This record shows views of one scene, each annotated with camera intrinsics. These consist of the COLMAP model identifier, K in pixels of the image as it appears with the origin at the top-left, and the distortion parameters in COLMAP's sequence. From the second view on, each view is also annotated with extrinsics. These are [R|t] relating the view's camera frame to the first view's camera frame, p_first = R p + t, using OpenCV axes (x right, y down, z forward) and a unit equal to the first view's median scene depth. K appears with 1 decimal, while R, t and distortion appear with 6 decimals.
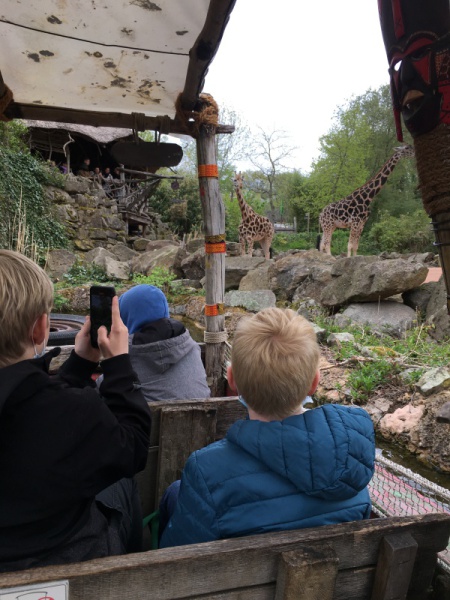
lens RADIAL K [[511.0, 0, 225.0], [0, 511.0, 300.0], [0, 0, 1]] dist [0.078166, -0.094171]
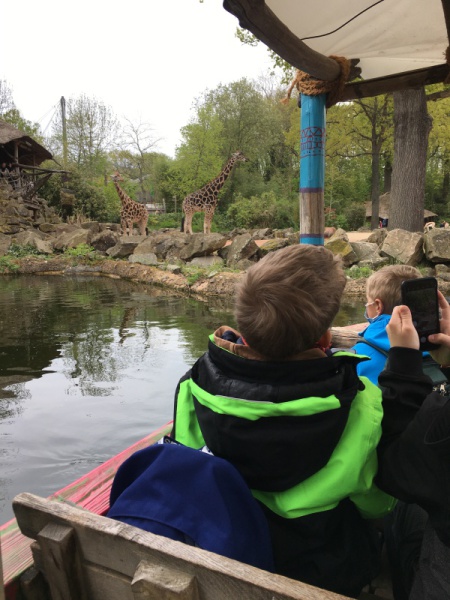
lens RADIAL K [[511.0, 0, 225.0], [0, 511.0, 300.0], [0, 0, 1]] dist [0.078166, -0.094171]
pose [[0.968590, -0.059198, 0.241512, -0.045974], [0.048522, 0.997574, 0.049919, 0.027027], [-0.243882, -0.036632, 0.969113, -0.336783]]
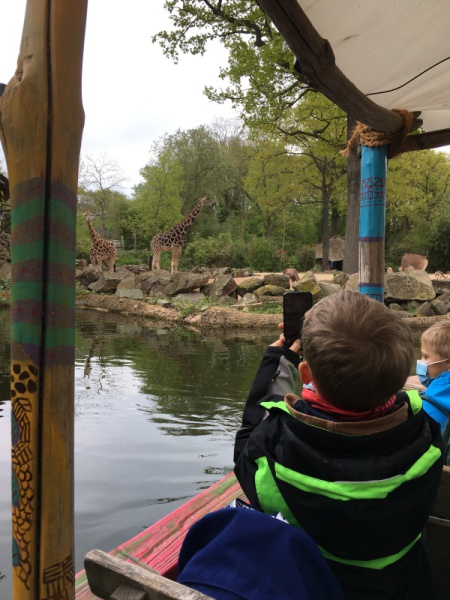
lens RADIAL K [[511.0, 0, 225.0], [0, 511.0, 300.0], [0, 0, 1]] dist [0.078166, -0.094171]
pose [[0.939727, -0.024952, 0.341015, -0.111395], [0.033269, 0.999274, -0.018562, 0.028573], [-0.340304, 0.028788, 0.939875, -0.398801]]
